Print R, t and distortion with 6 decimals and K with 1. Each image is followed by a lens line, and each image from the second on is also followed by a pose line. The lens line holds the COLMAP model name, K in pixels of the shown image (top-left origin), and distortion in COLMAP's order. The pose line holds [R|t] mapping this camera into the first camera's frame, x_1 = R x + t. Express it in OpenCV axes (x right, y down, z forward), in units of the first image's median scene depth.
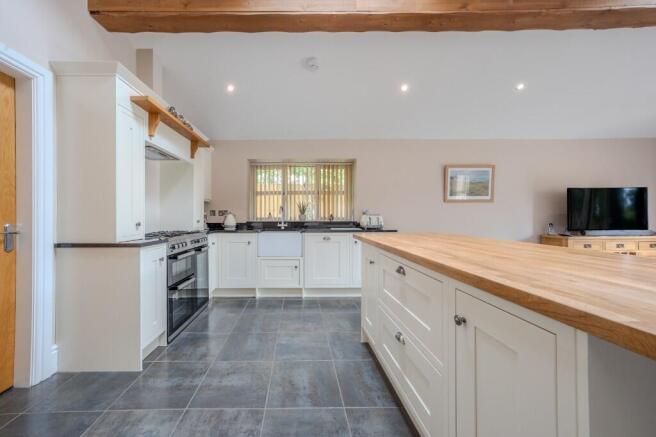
lens RADIAL K [[238.7, 0, 326.6], [0, 238.7, 217.1], [0, 0, 1]] dist [0.000407, -0.000577]
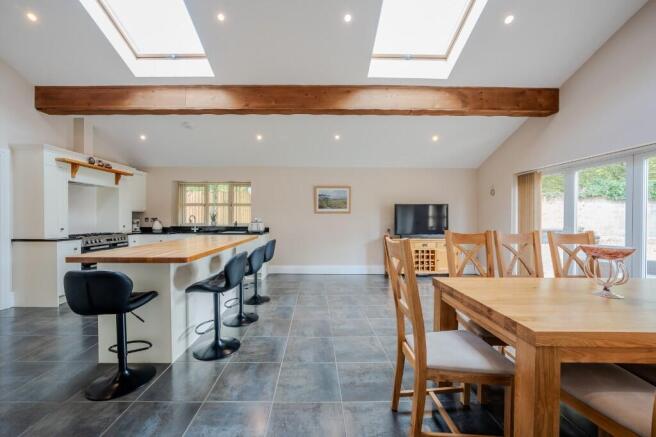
lens RADIAL K [[238.7, 0, 326.8], [0, 238.7, 220.6], [0, 0, 1]] dist [0.000407, -0.000577]
pose [[0.999937, 0.007017, -0.008711, 0.625655], [-0.006991, 0.999971, 0.002996, -0.026003], [0.008732, -0.002935, 0.999958, -0.394882]]
